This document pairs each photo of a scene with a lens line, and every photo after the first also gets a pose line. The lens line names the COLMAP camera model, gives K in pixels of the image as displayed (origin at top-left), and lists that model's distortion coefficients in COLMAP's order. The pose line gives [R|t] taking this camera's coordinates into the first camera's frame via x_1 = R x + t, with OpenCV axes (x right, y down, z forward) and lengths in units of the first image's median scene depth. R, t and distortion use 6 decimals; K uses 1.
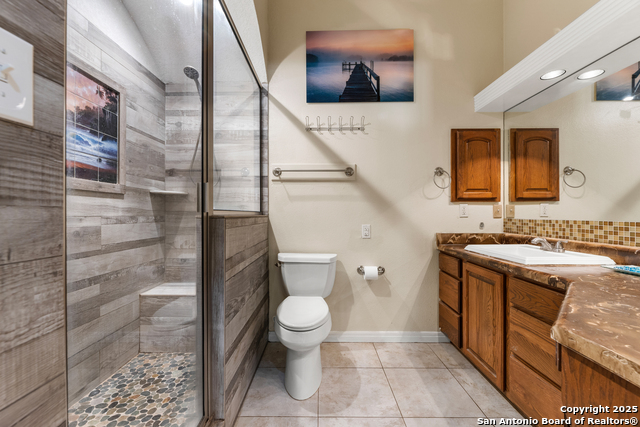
lens RADIAL K [[267.6, 0, 320.9], [0, 267.6, 215.5], [0, 0, 1]] dist [-0.001612, -0.000078]
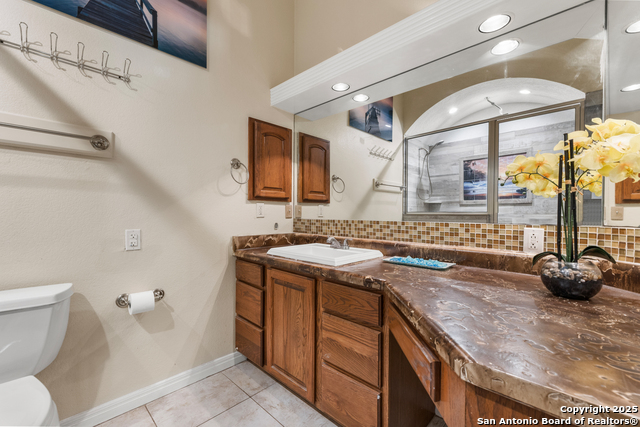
lens RADIAL K [[267.6, 0, 320.9], [0, 267.6, 215.5], [0, 0, 1]] dist [-0.001612, -0.000078]
pose [[0.686148, 0.001900, 0.727459, 0.010194], [-0.003231, 0.999995, 0.000435, -0.001335], [-0.727454, -0.002649, 0.686151, 0.225992]]
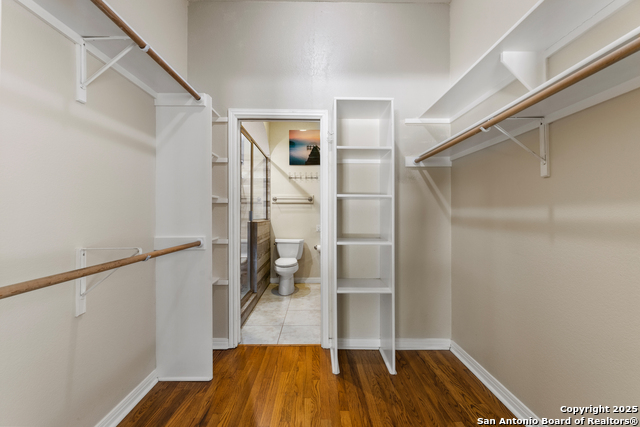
lens RADIAL K [[267.6, 0, 320.9], [0, 267.6, 215.5], [0, 0, 1]] dist [-0.001612, -0.000078]
pose [[0.999702, 0.003089, 0.024210, 0.139711], [-0.003035, 0.999993, -0.002280, -0.034593], [-0.024216, 0.002206, 0.999704, -1.041934]]
